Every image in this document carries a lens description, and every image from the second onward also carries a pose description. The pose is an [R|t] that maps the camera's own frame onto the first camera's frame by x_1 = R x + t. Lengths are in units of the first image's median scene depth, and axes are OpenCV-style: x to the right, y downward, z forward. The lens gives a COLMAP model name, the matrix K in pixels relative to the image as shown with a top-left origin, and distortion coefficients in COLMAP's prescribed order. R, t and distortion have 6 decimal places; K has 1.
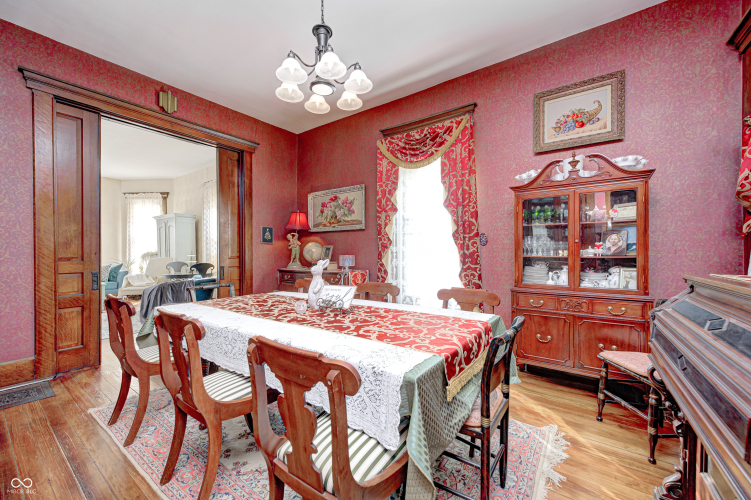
lens RADIAL K [[295.5, 0, 371.6], [0, 295.5, 250.4], [0, 0, 1]] dist [-0.003216, 0.000225]
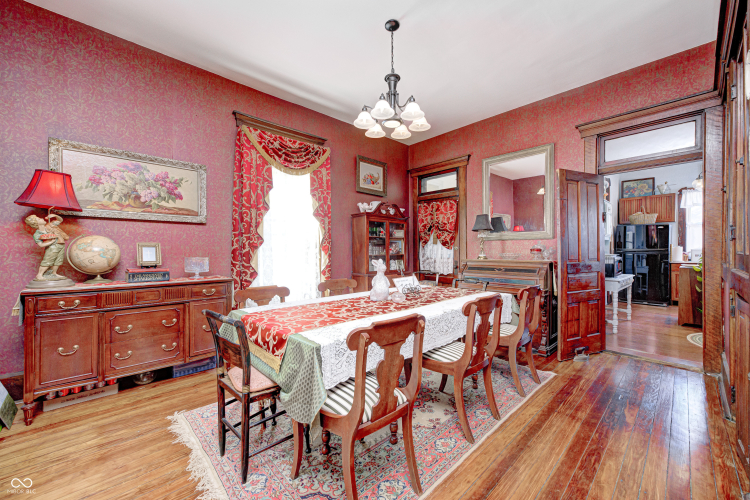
lens RADIAL K [[295.1, 0, 370.4], [0, 295.1, 252.4], [0, 0, 1]] dist [-0.003216, 0.000225]
pose [[0.197580, -0.004895, 0.980274, -0.824645], [-0.008746, 0.999939, 0.006756, -0.003814], [-0.980248, -0.009909, 0.197525, 0.487618]]
